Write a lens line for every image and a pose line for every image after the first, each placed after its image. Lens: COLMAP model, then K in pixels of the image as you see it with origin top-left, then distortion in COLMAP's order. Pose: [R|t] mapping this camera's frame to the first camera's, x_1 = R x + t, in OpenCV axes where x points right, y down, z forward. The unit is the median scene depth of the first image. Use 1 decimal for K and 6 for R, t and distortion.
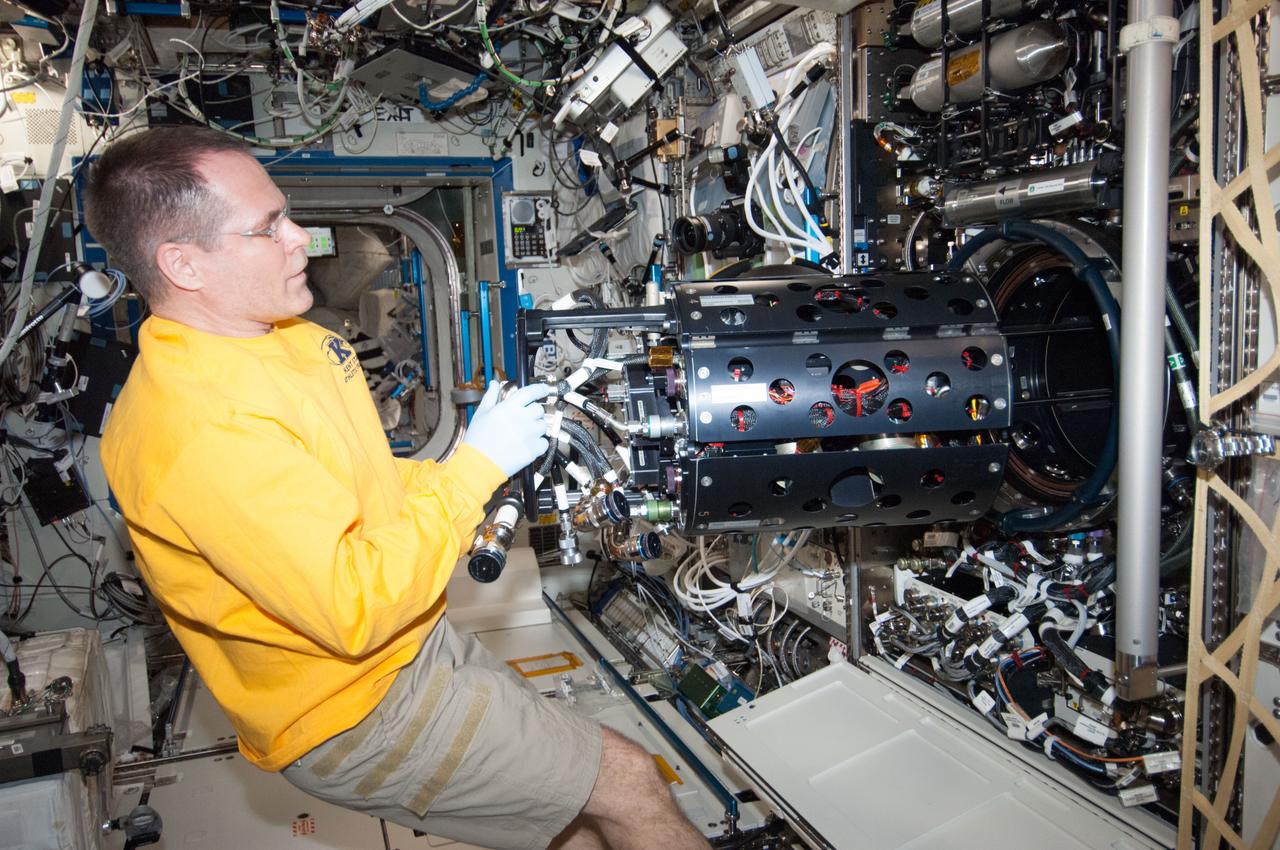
lens RADIAL K [[1047.6, 0, 637.2], [0, 1047.6, 430.0], [0, 0, 1]] dist [0.065540, -0.068525]
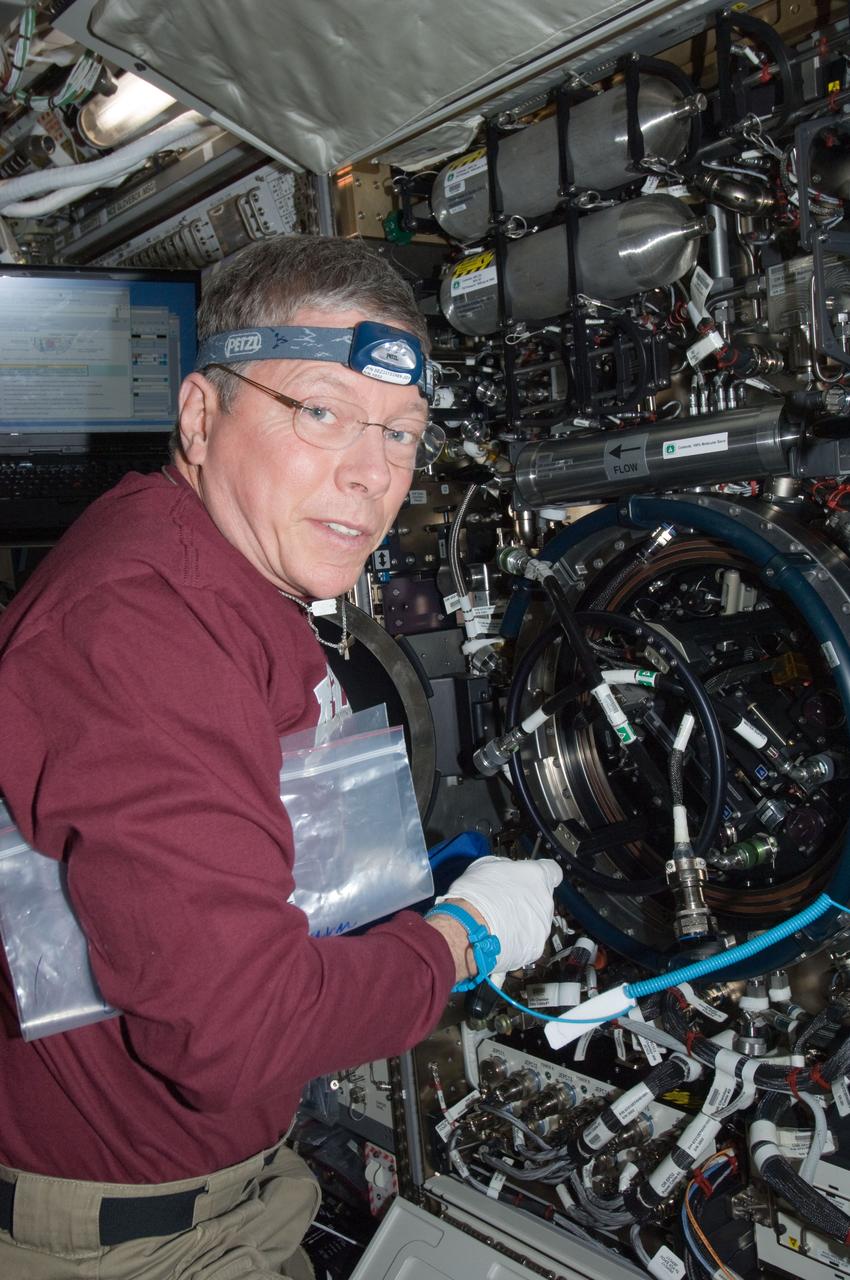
lens RADIAL K [[1272.3, 0, 415.4], [0, 1272.3, 641.3], [0, 0, 1]] dist [0.043978, 0.000000]
pose [[0.939539, -0.069716, 0.335269, -0.029596], [0.094723, 0.993765, -0.058802, -0.061985], [-0.329080, 0.087005, 0.940285, 0.254850]]
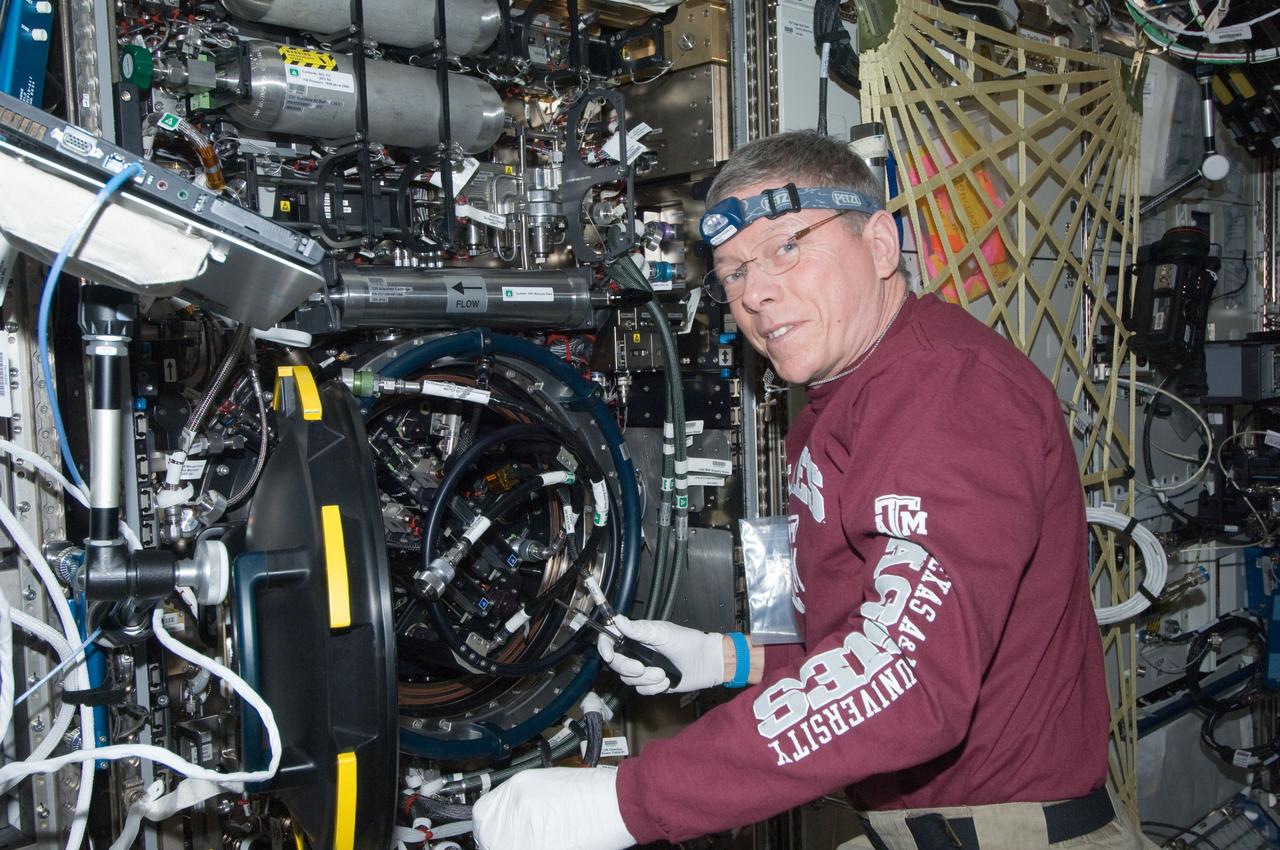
lens RADIAL K [[1272.3, 0, 660.1], [0, 1272.3, 426.5], [0, 0, 1]] dist [0.043978, 0.000000]
pose [[-0.442210, -0.003743, 0.896904, -0.482346], [0.160861, 0.983446, 0.083415, -0.185433], [-0.882369, 0.181163, -0.434287, 1.345216]]
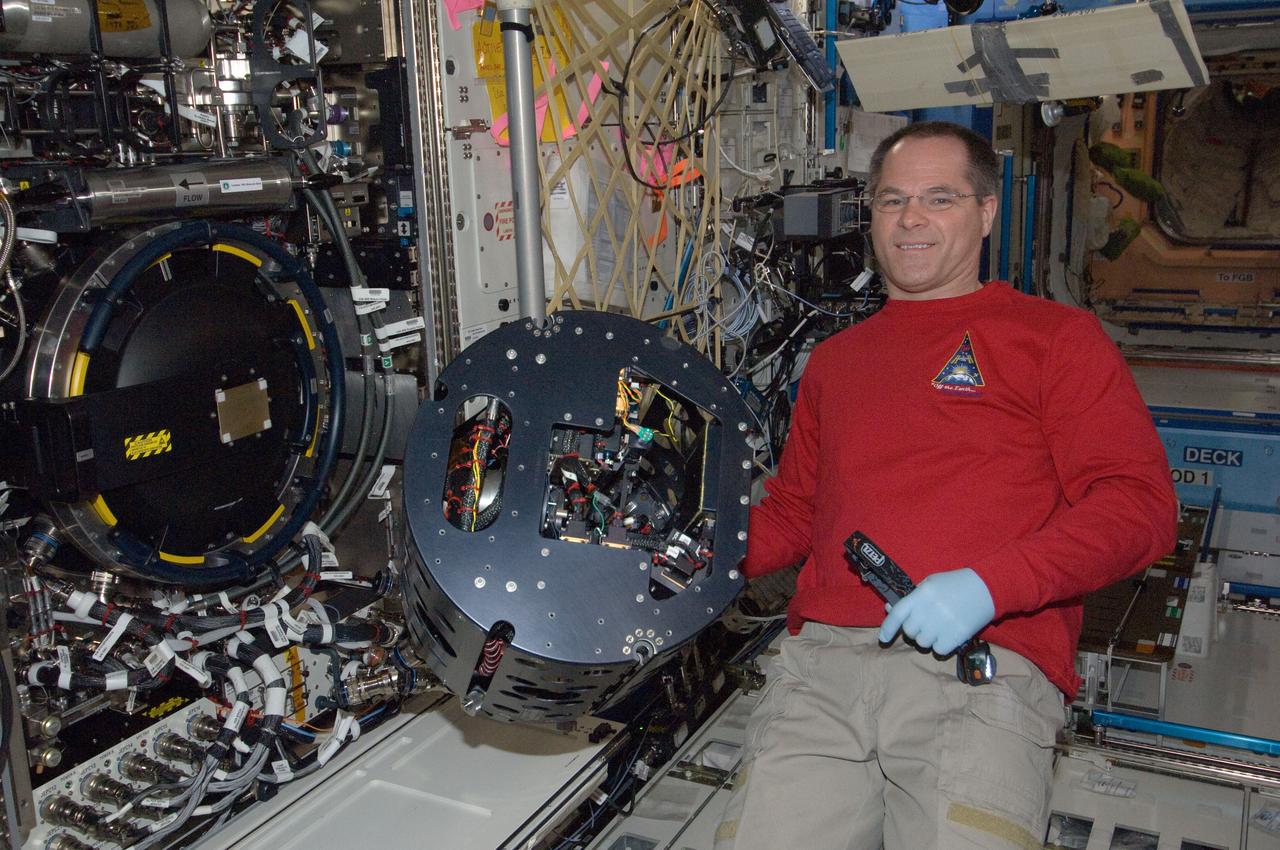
lens RADIAL K [[1272.3, 0, 639.2], [0, 1272.3, 422.0], [0, 0, 1]] dist [0.043978, 0.000000]
pose [[-0.699651, -0.106749, 0.706465, -0.584460], [0.144570, 0.947171, 0.286297, -0.263290], [-0.699705, 0.302442, -0.647257, 1.483597]]
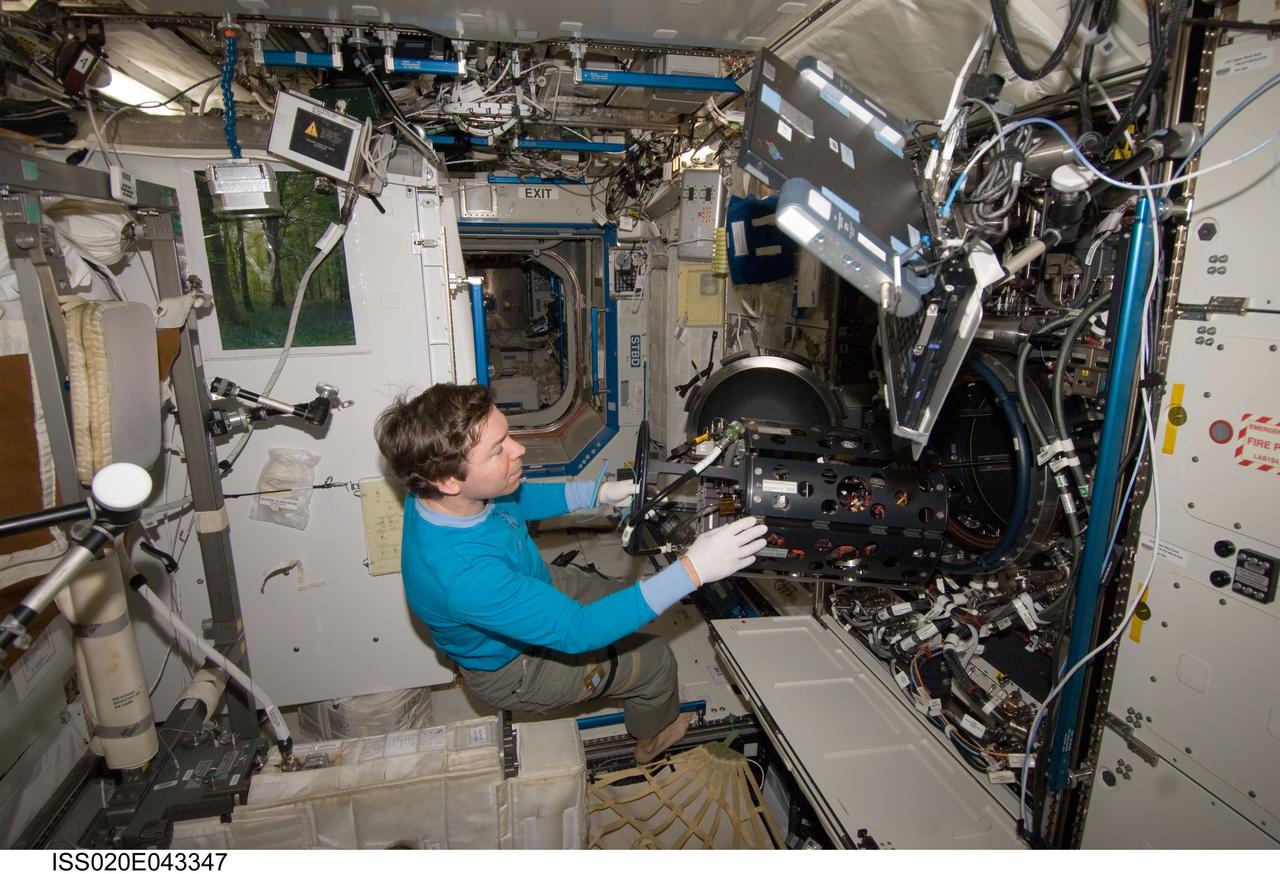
lens RADIAL K [[673.9, 0, 626.6], [0, 673.9, 428.3], [0, 0, 1]] dist [0.006156, -0.003200]
pose [[0.991689, 0.058993, -0.114337, 0.035213], [-0.046820, 0.993223, 0.106374, -0.132696], [0.119837, -0.100137, 0.987731, 0.067055]]
